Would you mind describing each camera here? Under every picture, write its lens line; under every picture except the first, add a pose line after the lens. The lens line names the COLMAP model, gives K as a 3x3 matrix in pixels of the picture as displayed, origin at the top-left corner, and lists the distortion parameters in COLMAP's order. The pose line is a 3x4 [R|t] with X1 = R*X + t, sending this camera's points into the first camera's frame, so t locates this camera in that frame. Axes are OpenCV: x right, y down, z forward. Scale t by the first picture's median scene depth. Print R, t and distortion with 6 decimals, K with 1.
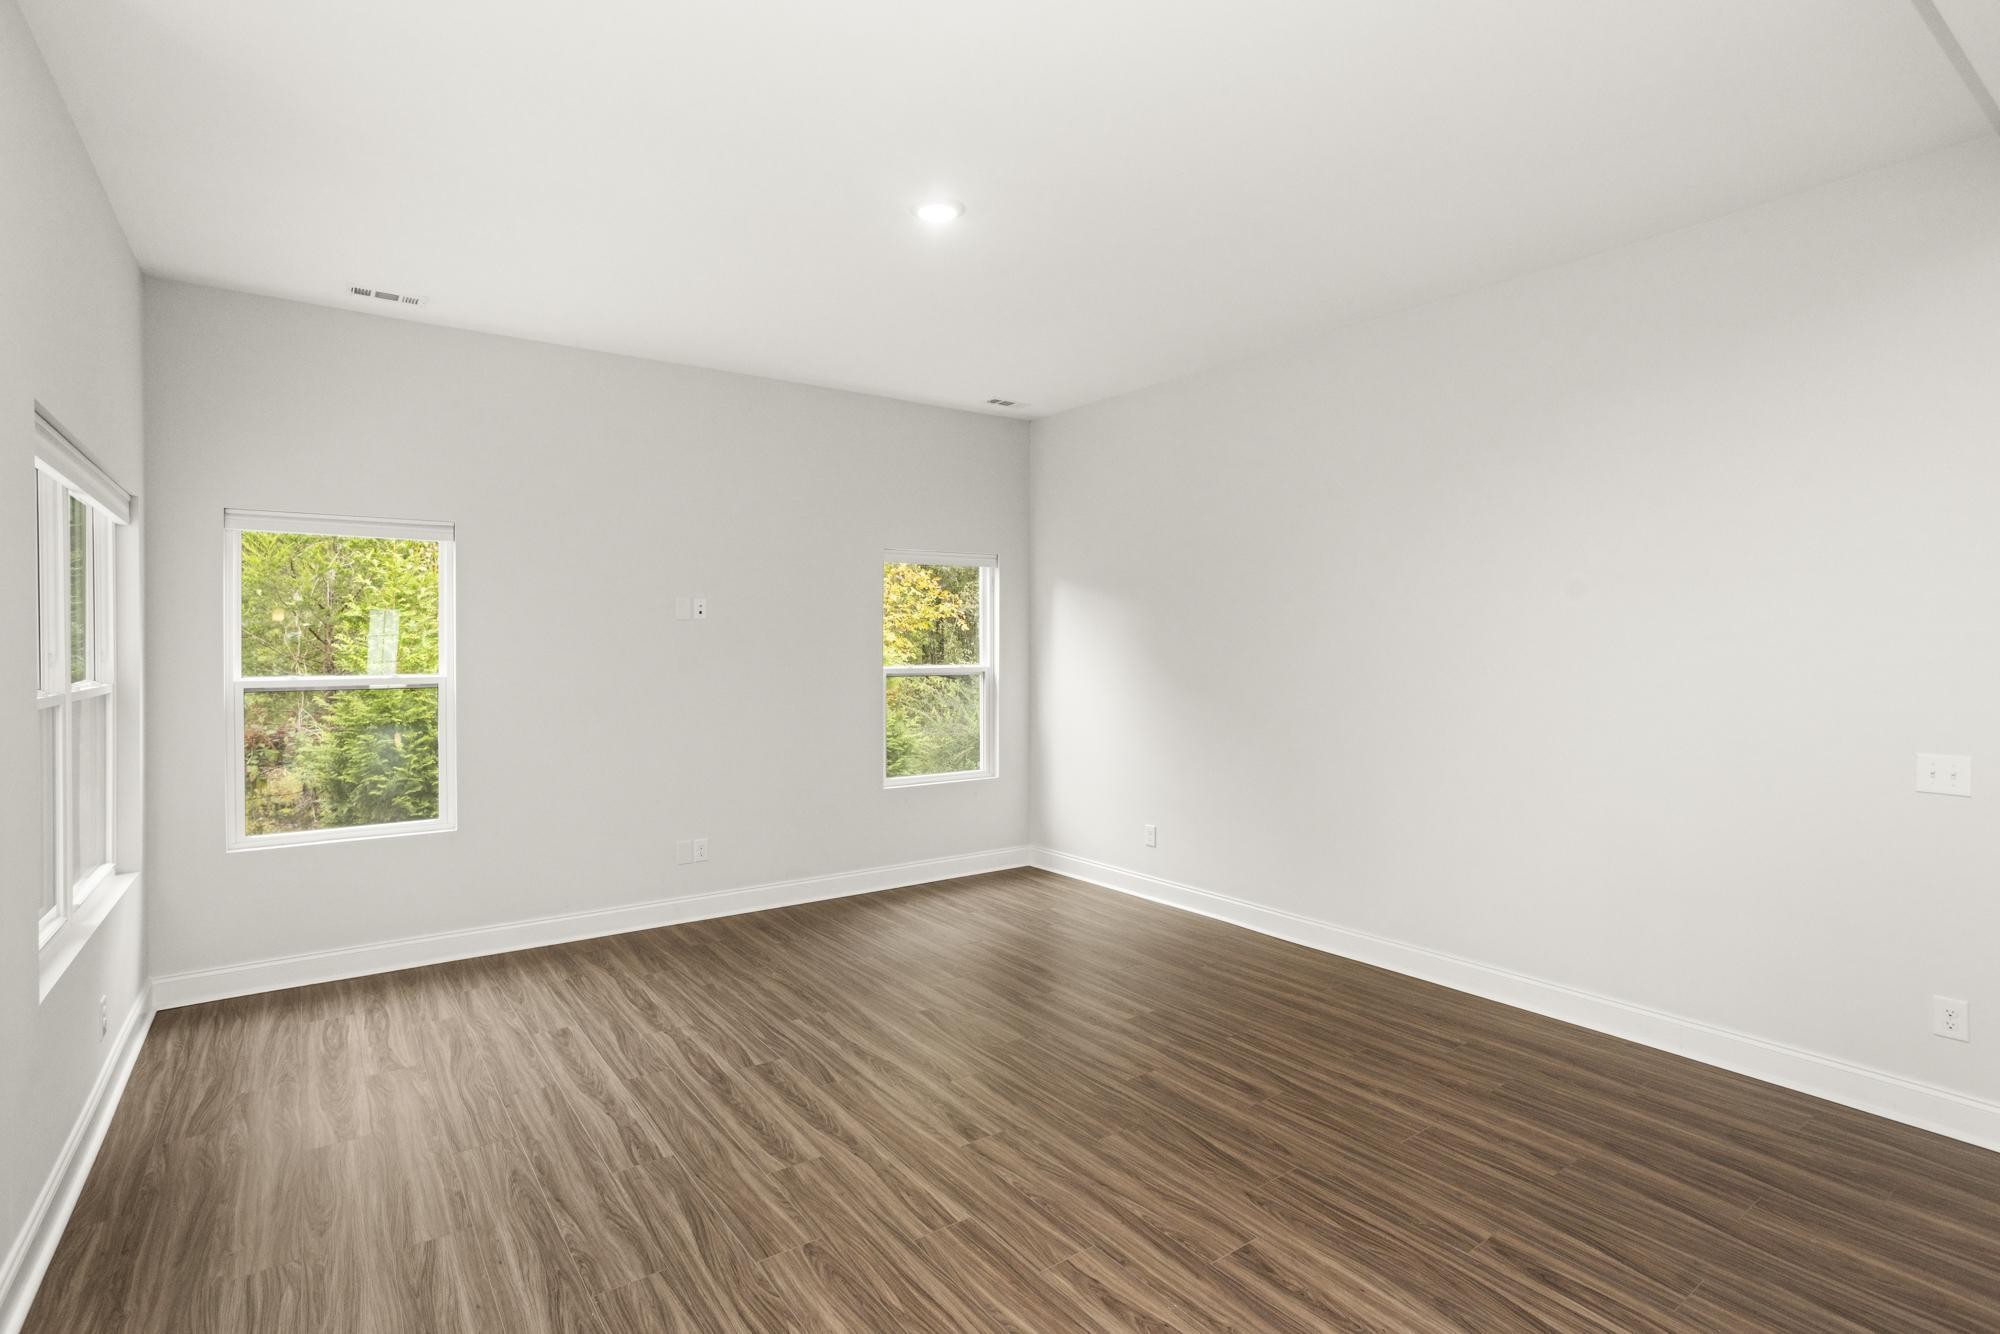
lens RADIAL K [[961.2, 0, 988.5], [0, 961.2, 653.7], [0, 0, 1]] dist [-0.044904, 0.021888]
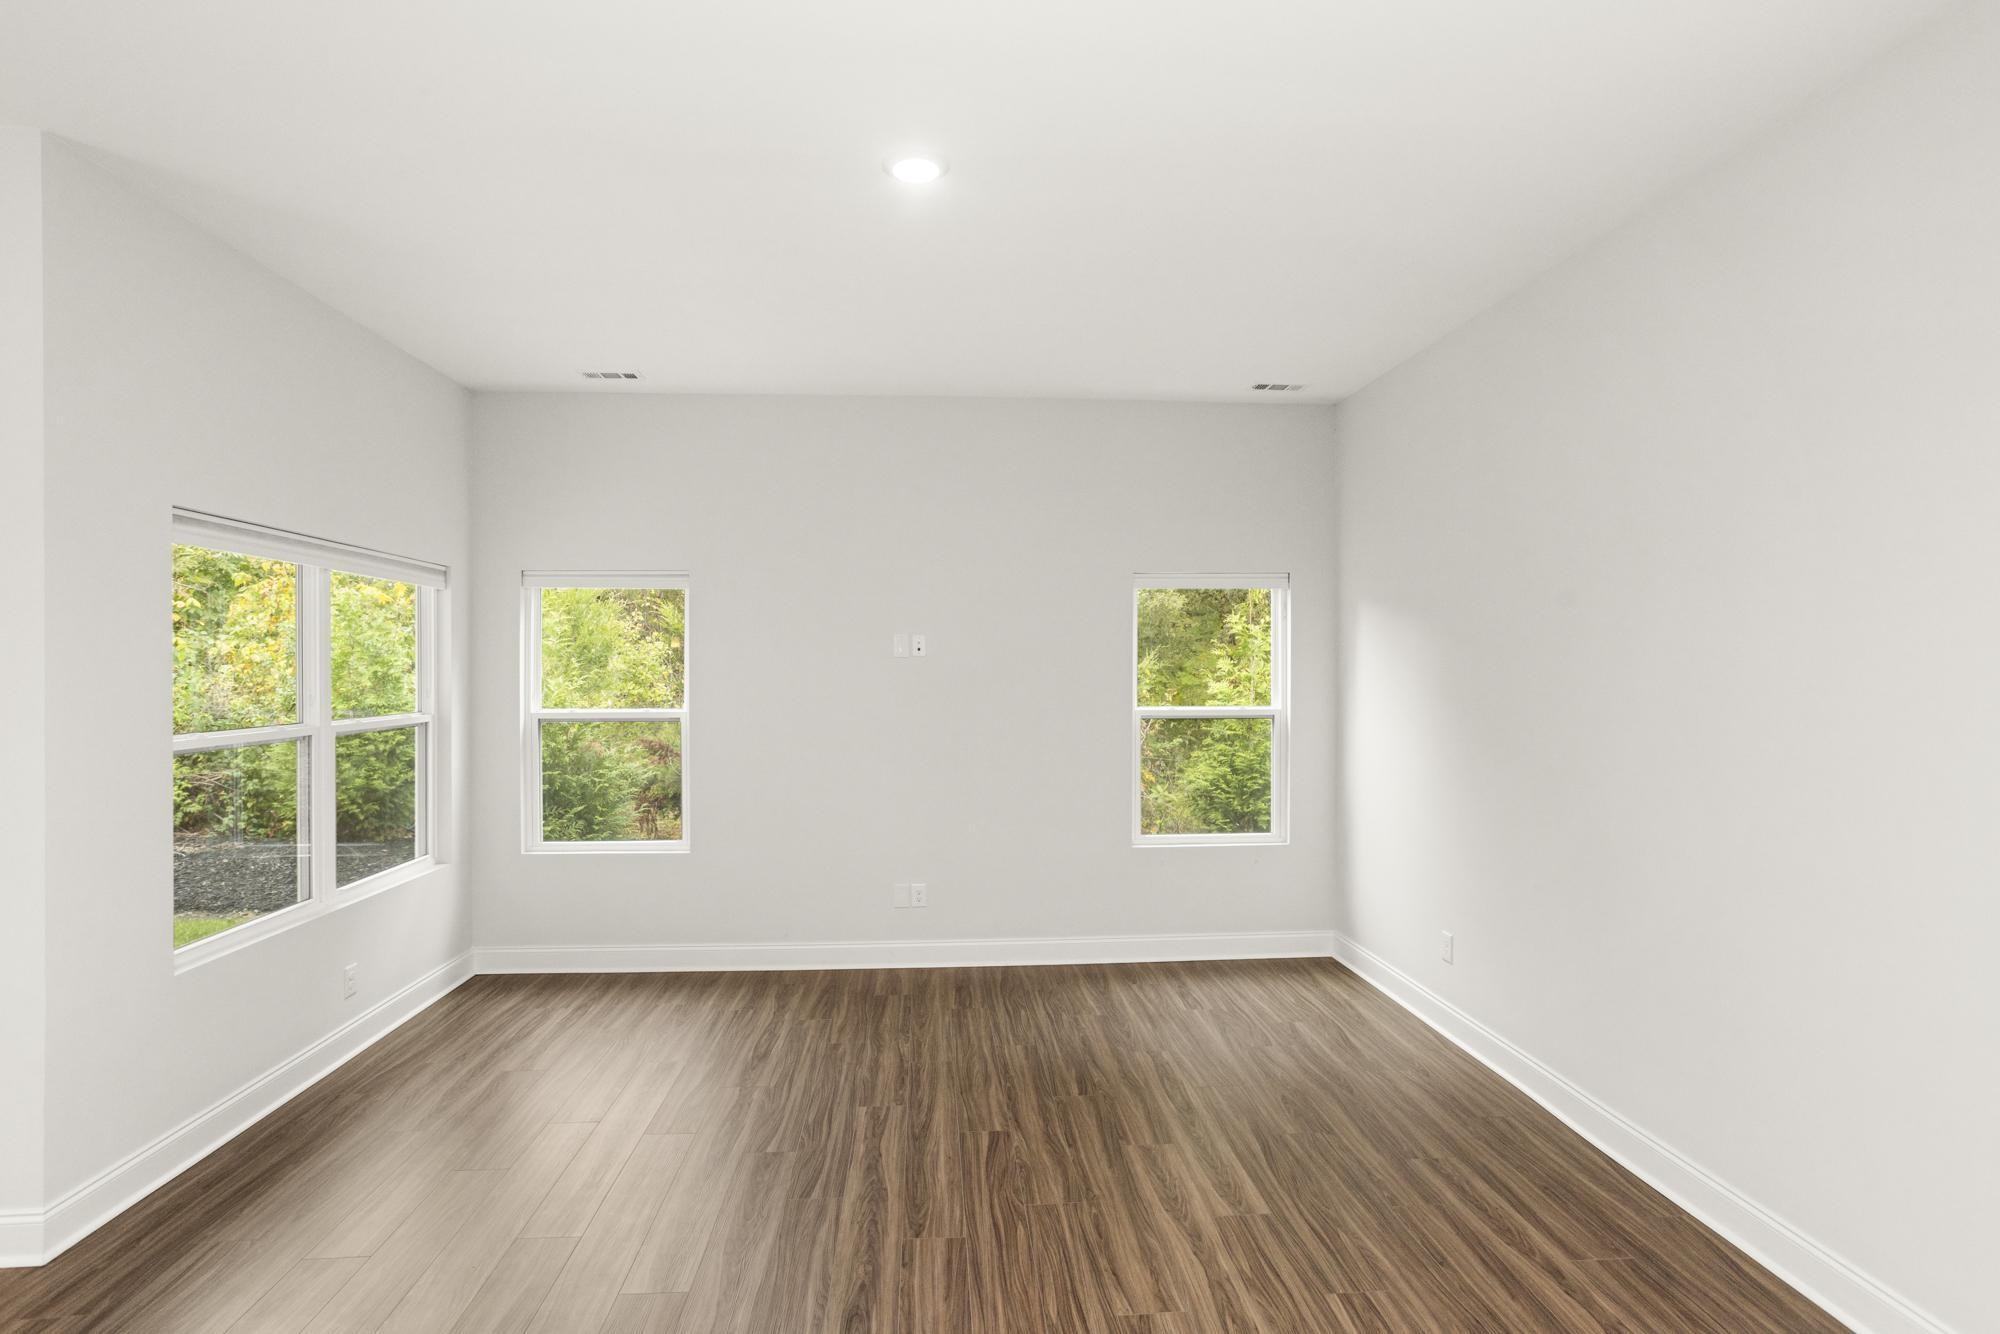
lens RADIAL K [[961.2, 0, 998.8], [0, 961.2, 670.3], [0, 0, 1]] dist [-0.044904, 0.021888]
pose [[0.847939, 0.005693, -0.530063, 0.348257], [-0.005555, 0.999983, 0.001853, -0.030380], [0.530064, 0.001373, 0.847956, 0.272540]]
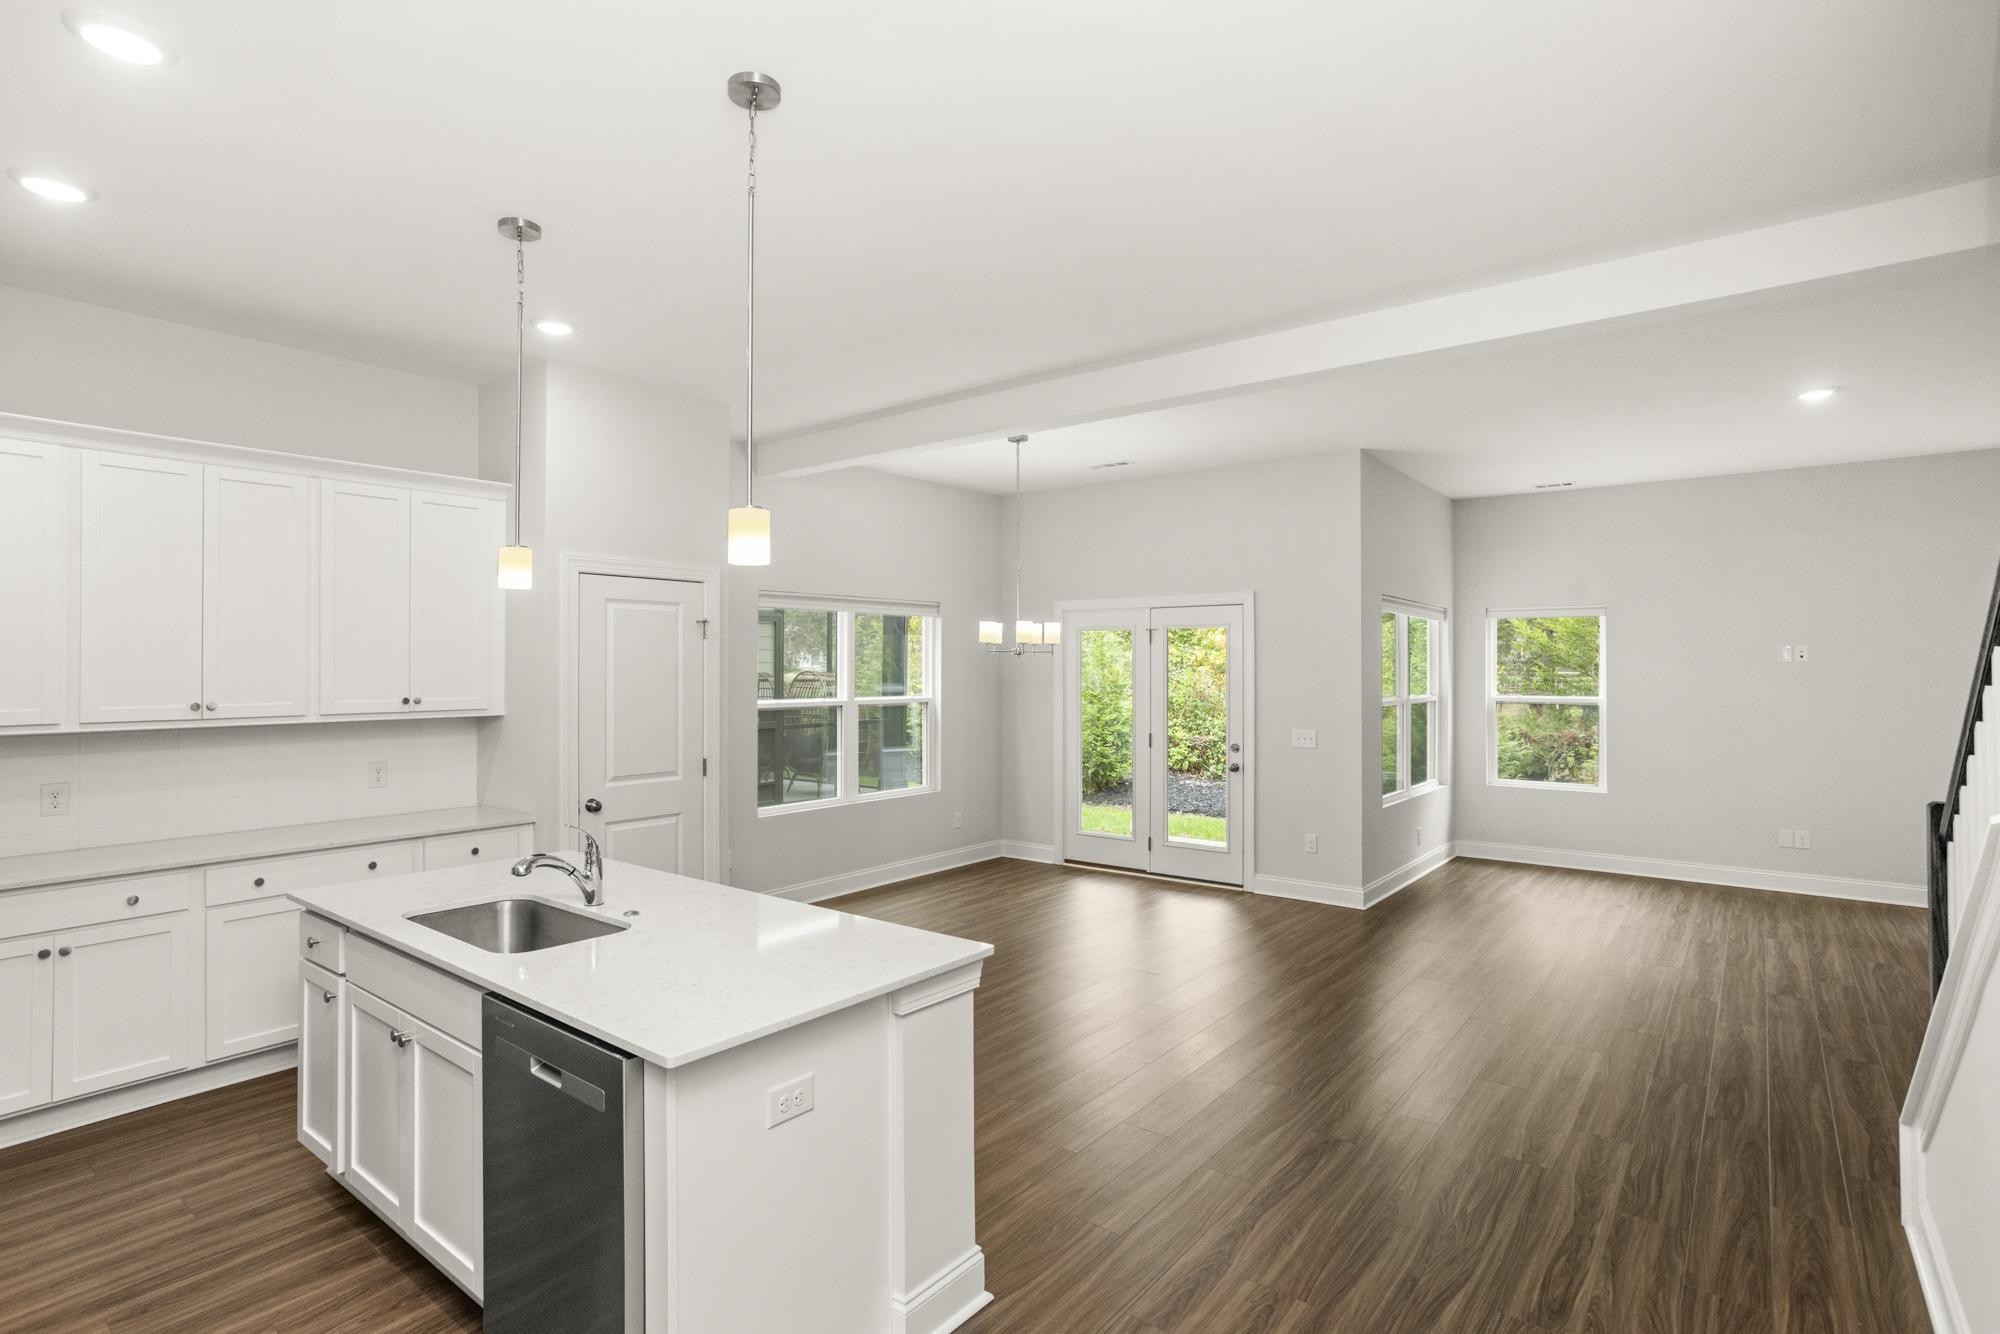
lens RADIAL K [[961.2, 0, 990.1], [0, 961.2, 669.6], [0, 0, 1]] dist [-0.044904, 0.021888]
pose [[0.259785, 0.005117, -0.965653, 0.801468], [-0.009609, 0.999950, 0.002714, -0.022413], [0.965619, 0.008574, 0.259821, -0.491795]]
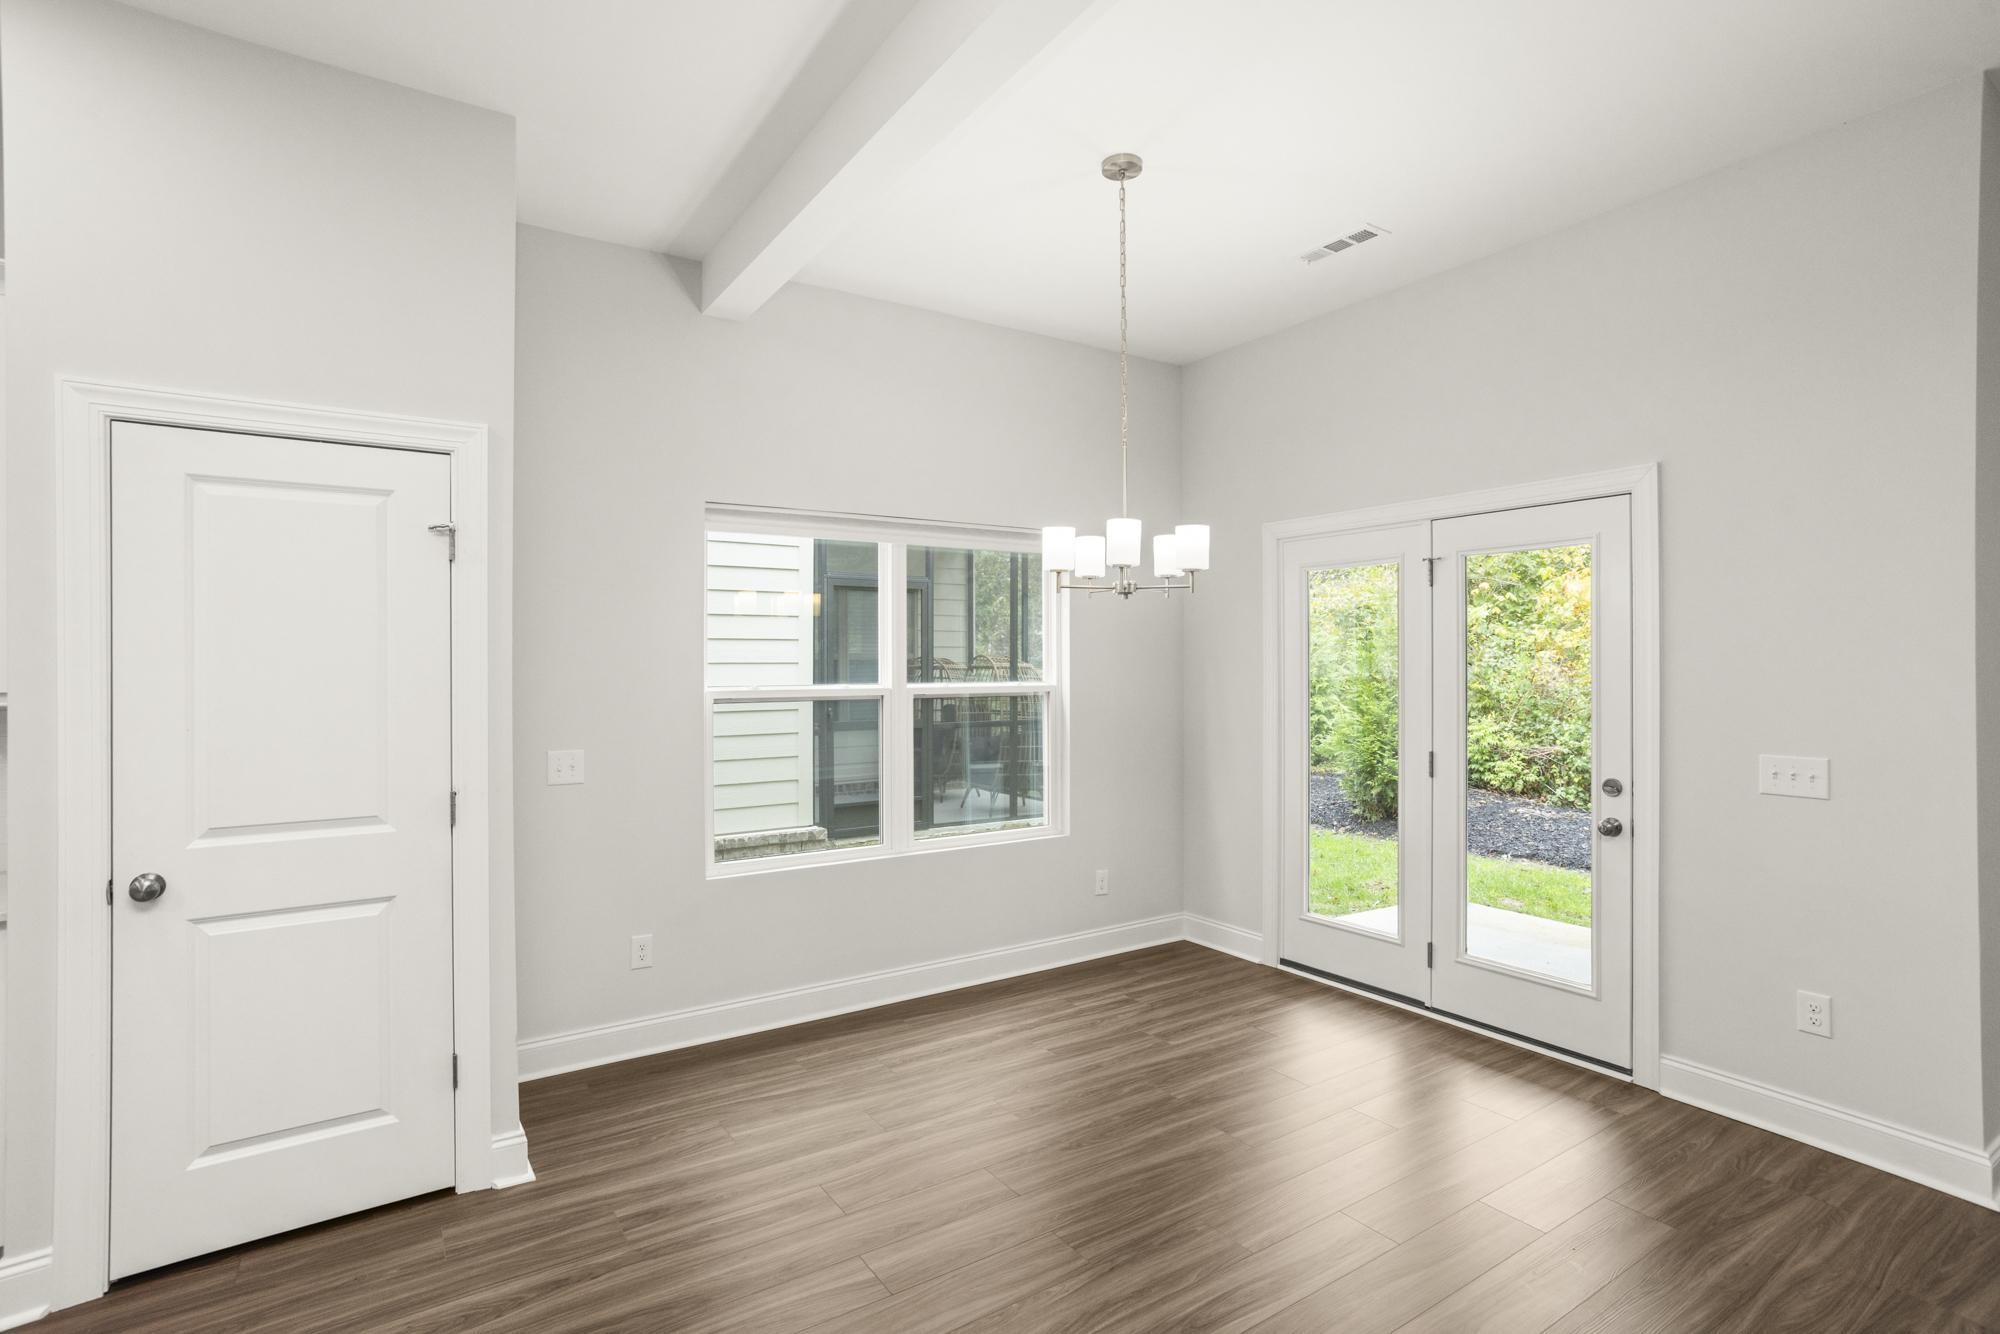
lens RADIAL K [[961.2, 0, 981.8], [0, 961.2, 659.5], [0, 0, 1]] dist [-0.044904, 0.021888]
pose [[-0.056108, -0.001499, -0.998424, 0.156919], [-0.006233, 0.999980, -0.001151, 0.007559], [0.998405, 0.006159, -0.056116, -0.150037]]
